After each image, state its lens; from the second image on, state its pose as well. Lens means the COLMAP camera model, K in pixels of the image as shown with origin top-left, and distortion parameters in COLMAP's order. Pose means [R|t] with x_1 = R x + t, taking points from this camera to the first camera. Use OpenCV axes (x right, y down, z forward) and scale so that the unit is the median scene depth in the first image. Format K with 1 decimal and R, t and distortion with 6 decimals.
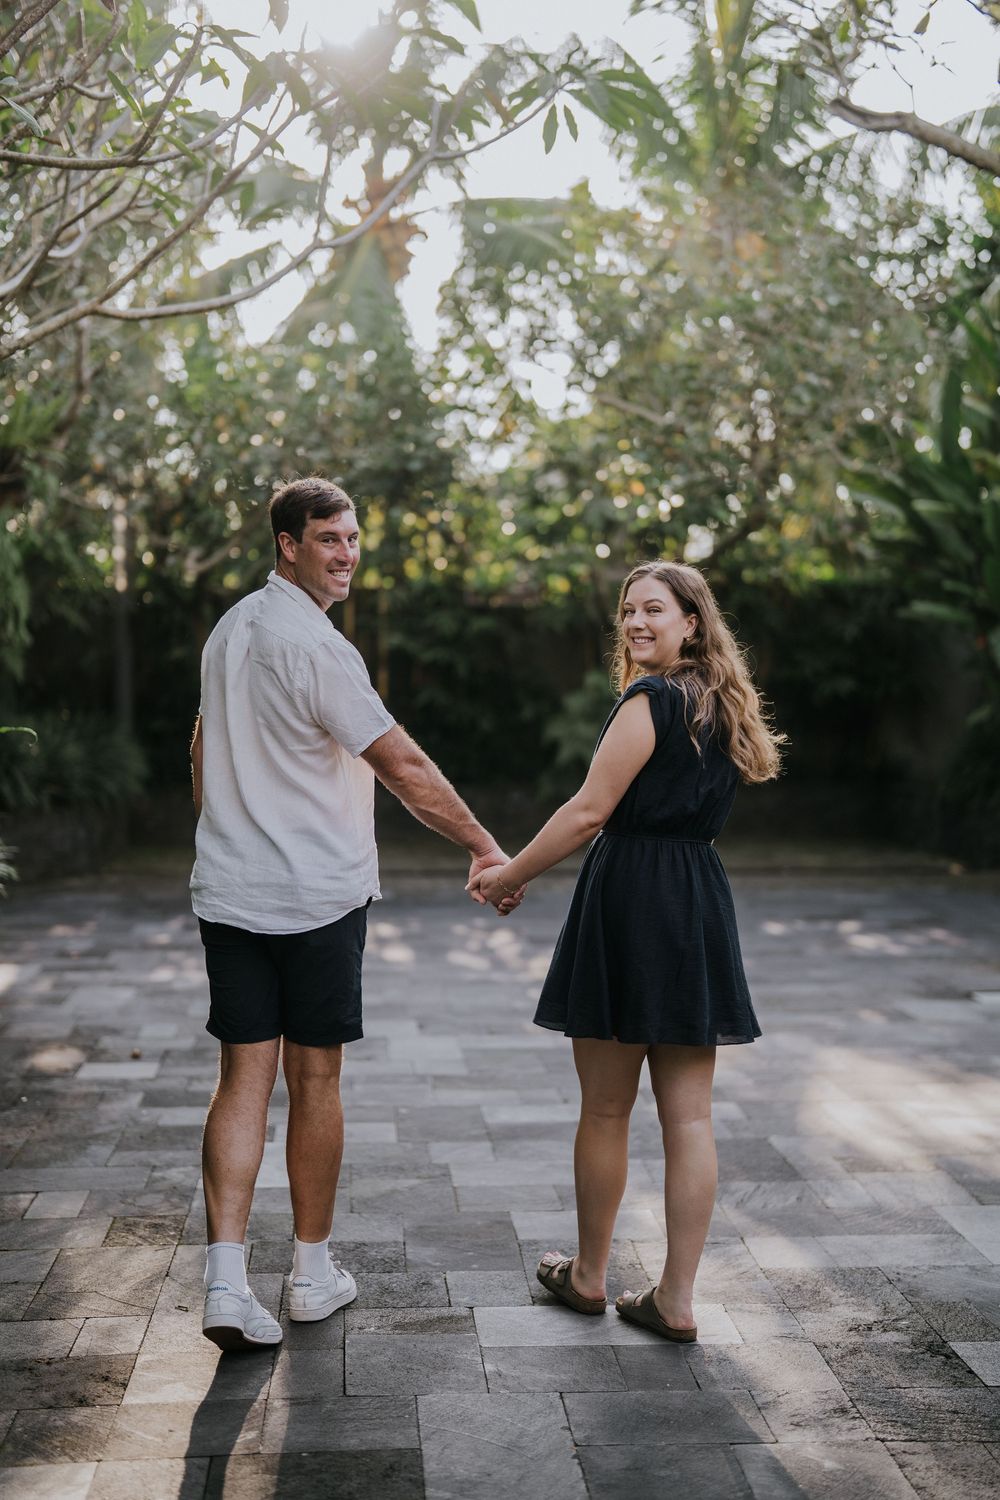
lens RADIAL K [[2182.1, 0, 511.0], [0, 2182.1, 750.0], [0, 0, 1]] dist [0.015581, 0.000000]
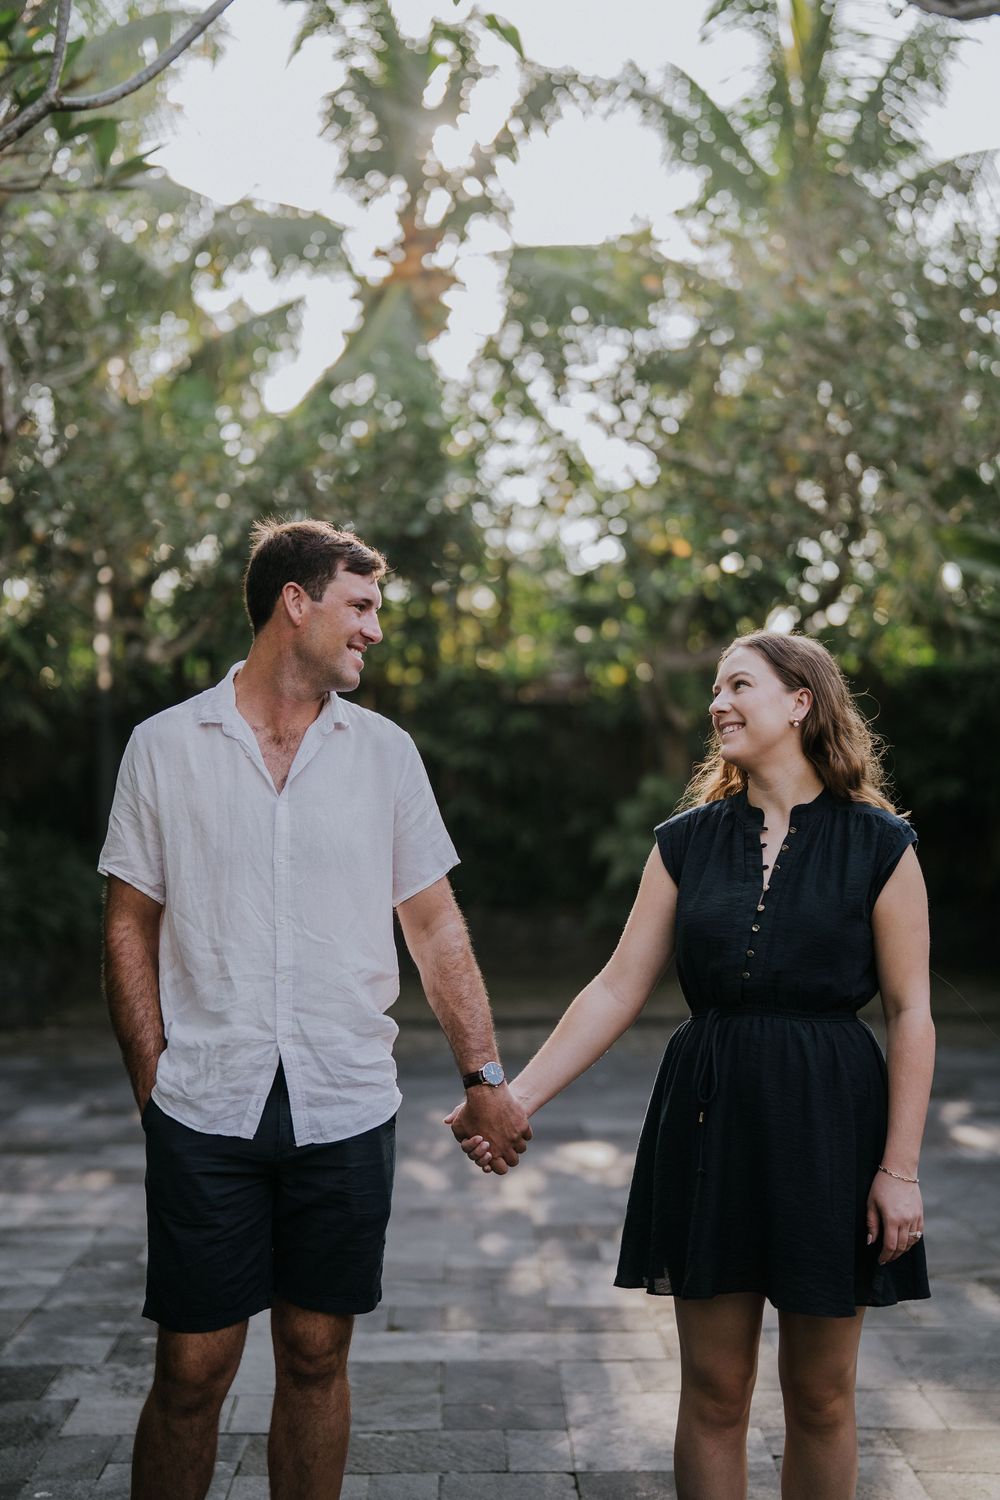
lens RADIAL K [[2182.1, 0, 486.9], [0, 2182.1, 753.4], [0, 0, 1]] dist [0.015581, 0.000000]
pose [[0.997994, -0.010186, -0.062479, 0.024073], [0.007219, 0.998844, -0.047529, -0.004336], [0.062891, 0.046983, 0.996914, 0.131575]]
